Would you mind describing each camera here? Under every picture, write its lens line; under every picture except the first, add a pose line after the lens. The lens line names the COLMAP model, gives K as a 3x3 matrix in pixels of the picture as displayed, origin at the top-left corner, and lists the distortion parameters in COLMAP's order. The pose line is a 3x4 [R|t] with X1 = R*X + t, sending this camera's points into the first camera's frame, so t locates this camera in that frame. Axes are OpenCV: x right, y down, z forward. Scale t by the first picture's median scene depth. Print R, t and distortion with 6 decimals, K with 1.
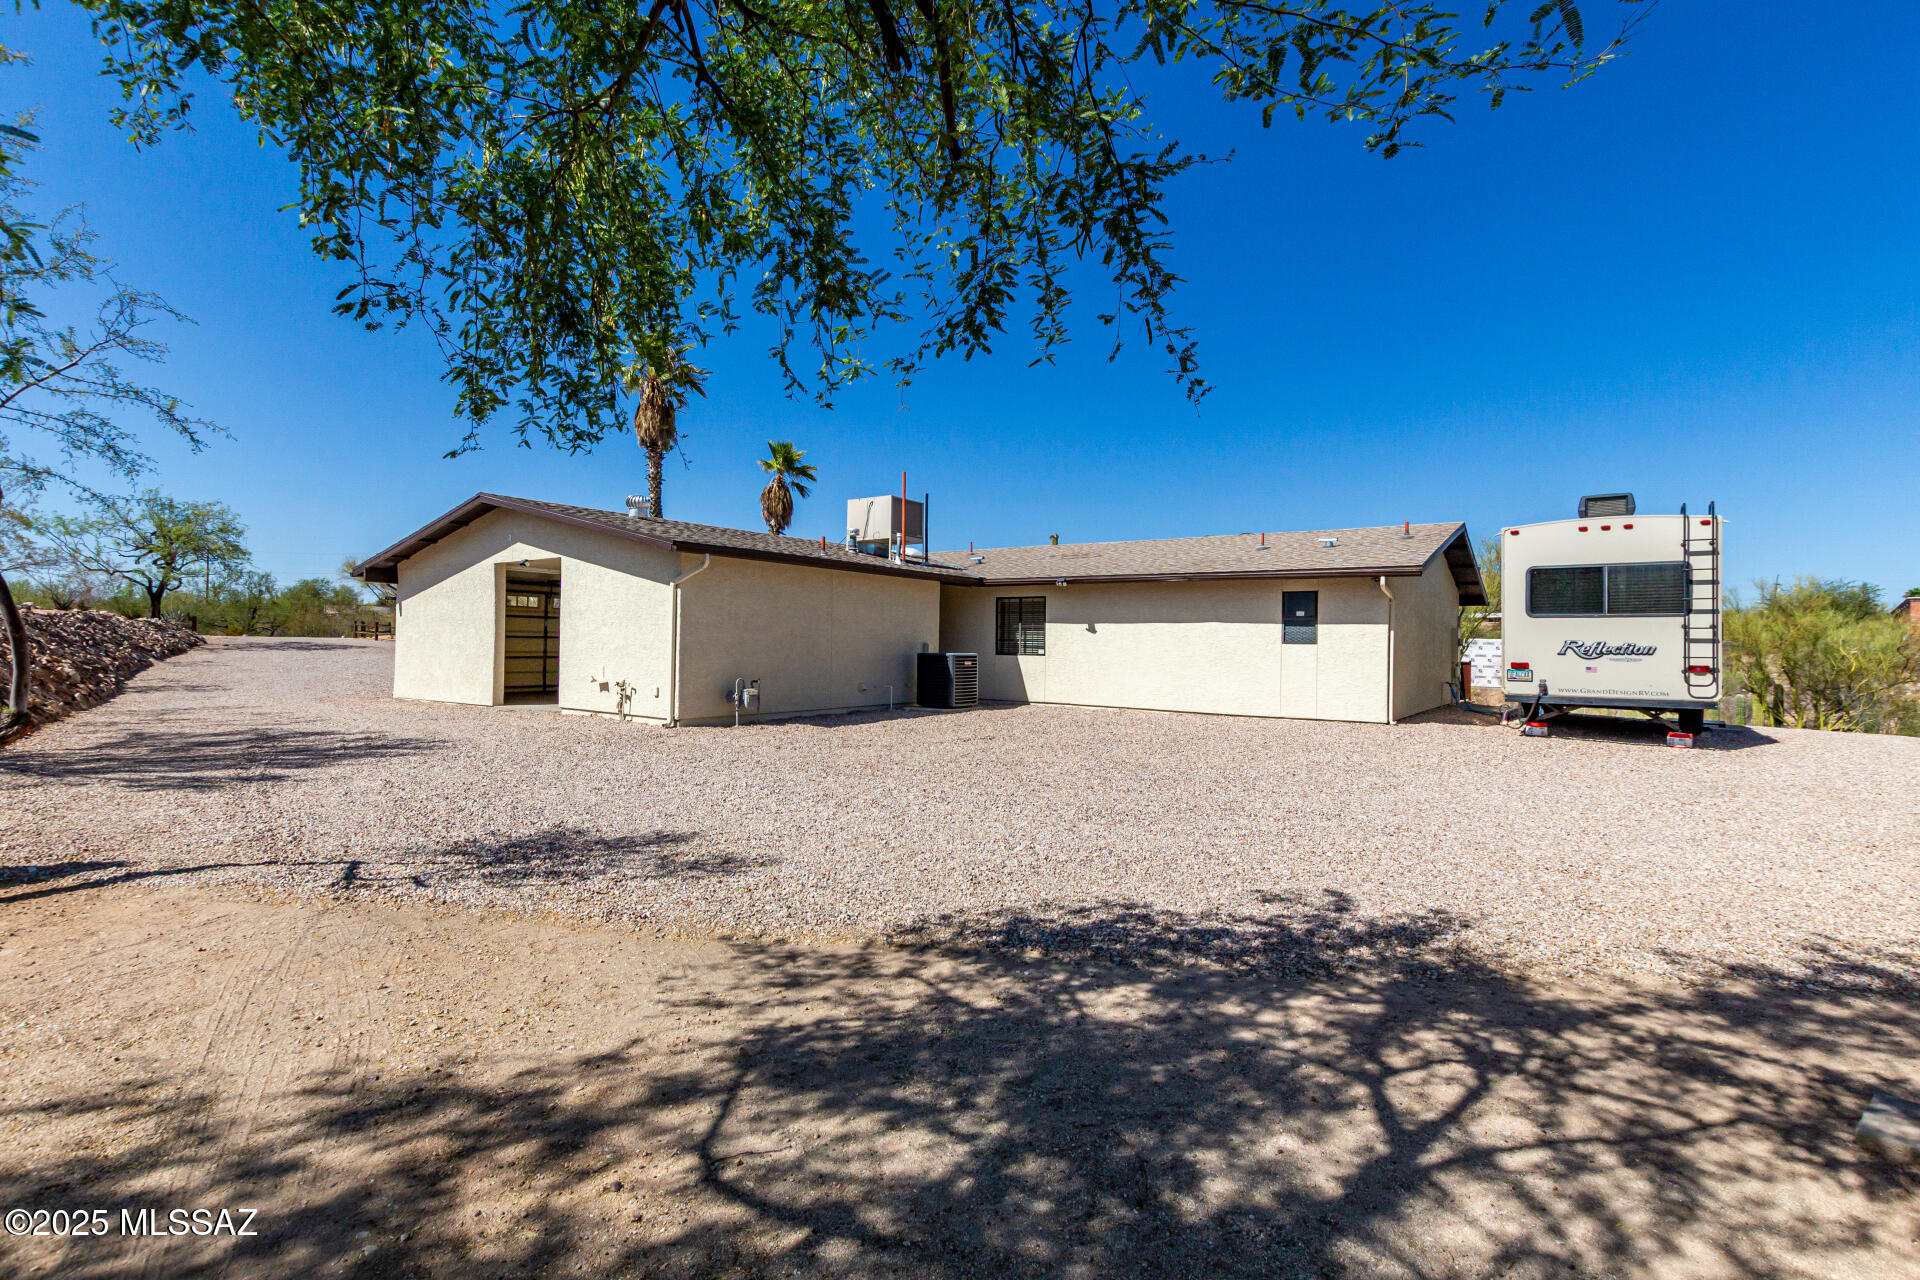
lens RADIAL K [[878.6, 0, 958.5], [0, 878.6, 642.8], [0, 0, 1]] dist [0.000331, 0.000046]
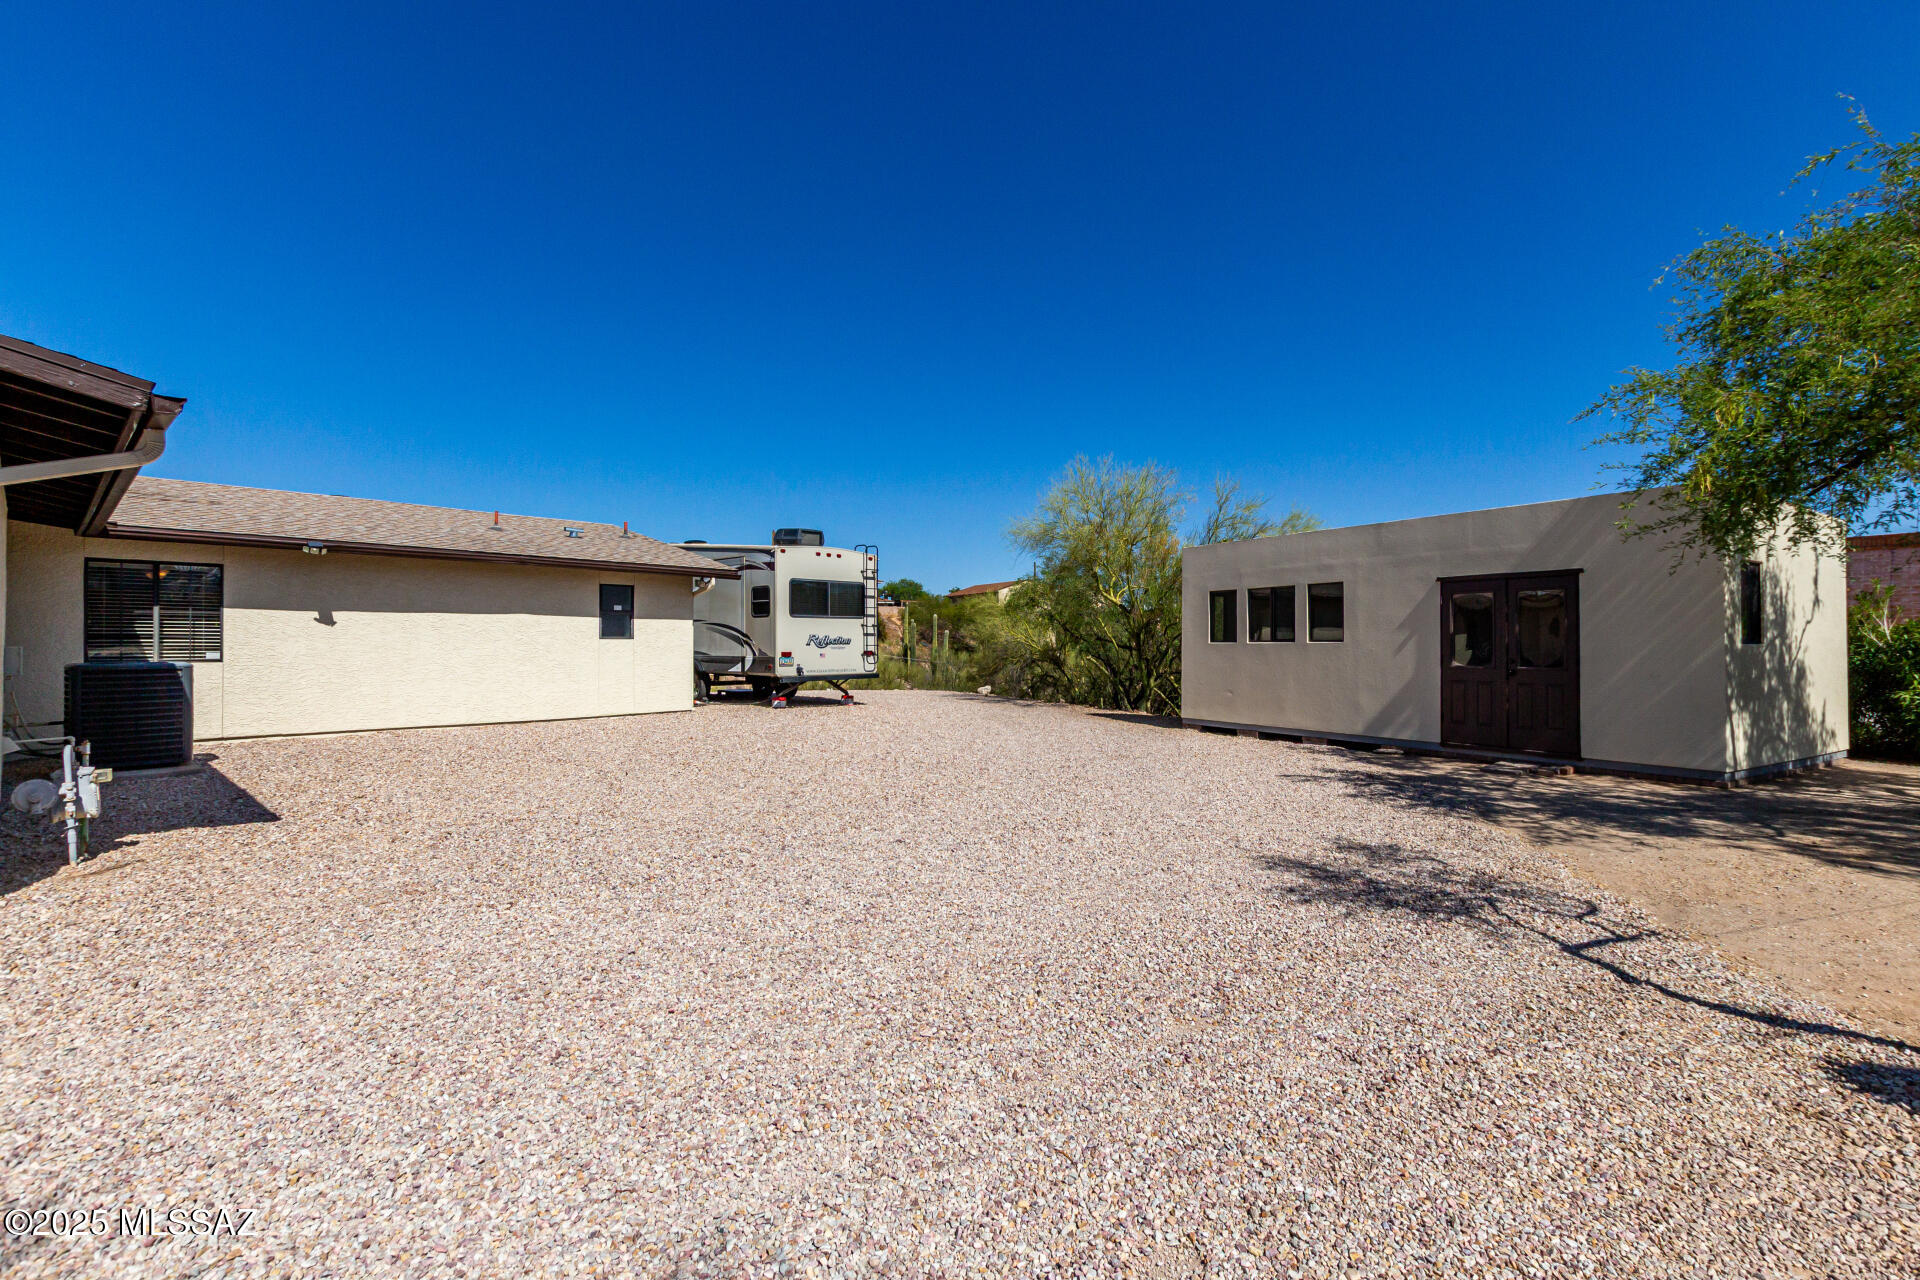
lens RADIAL K [[878.6, 0, 958.5], [0, 878.6, 633.0], [0, 0, 1]] dist [0.000331, 0.000046]
pose [[0.137816, -0.008699, 0.990420, -0.596874], [-0.005203, 0.999941, 0.009506, -0.018273], [-0.990444, -0.006464, 0.137762, 0.556919]]
